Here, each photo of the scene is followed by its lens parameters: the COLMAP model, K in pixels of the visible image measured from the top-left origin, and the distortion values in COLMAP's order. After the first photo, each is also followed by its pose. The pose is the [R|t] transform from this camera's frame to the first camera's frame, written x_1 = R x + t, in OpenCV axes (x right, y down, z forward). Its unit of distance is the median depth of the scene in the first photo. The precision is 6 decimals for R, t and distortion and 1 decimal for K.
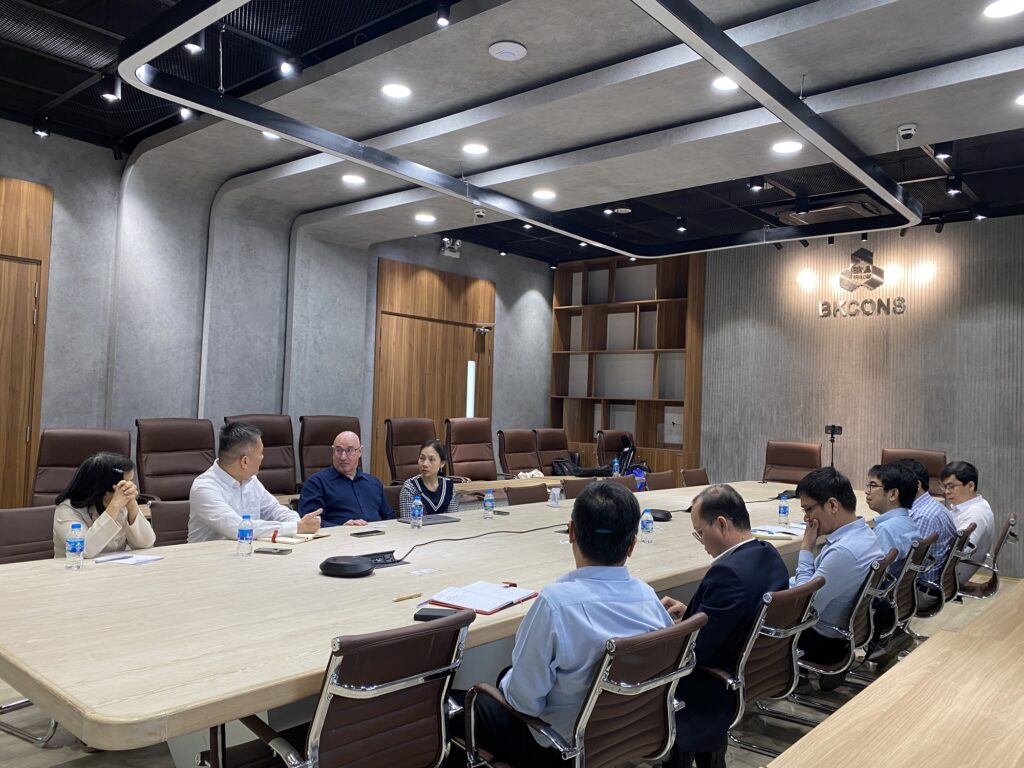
lens RADIAL K [[775.1, 0, 510.1], [0, 775.1, 377.4], [0, 0, 1]] dist [0.053555, -0.040855]
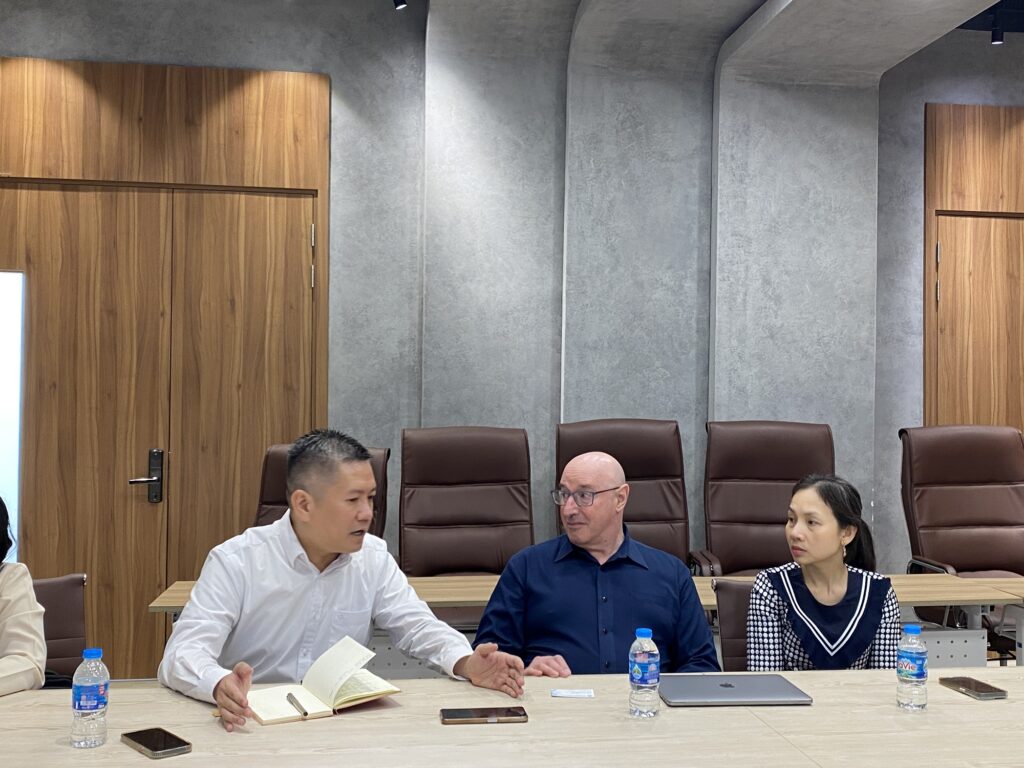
lens RADIAL K [[1121.4, 0, 512.0], [0, 1121.4, 384.0], [0, 0, 1]] dist [0.197997, -0.579970]
pose [[0.757038, -0.033233, -0.652525, 0.117051], [0.040238, 0.999181, -0.004205, 0.020335], [0.652130, -0.023073, 0.757756, 0.319376]]
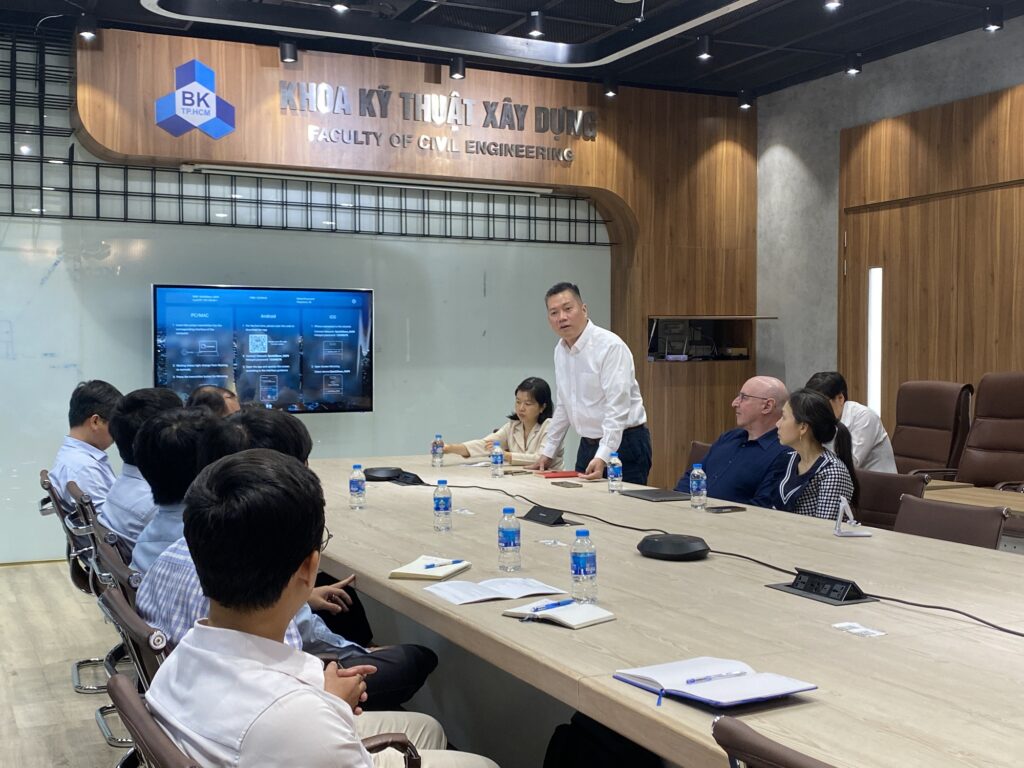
lens RADIAL K [[1200.9, 0, 512.0], [0, 1200.9, 384.0], [0, 0, 1]] dist [0.183243, -0.578398]
pose [[-0.397291, -0.016226, -0.917549, 0.607064], [0.020124, 0.999449, -0.026388, 0.067481], [0.917472, -0.028948, -0.396746, 0.821499]]
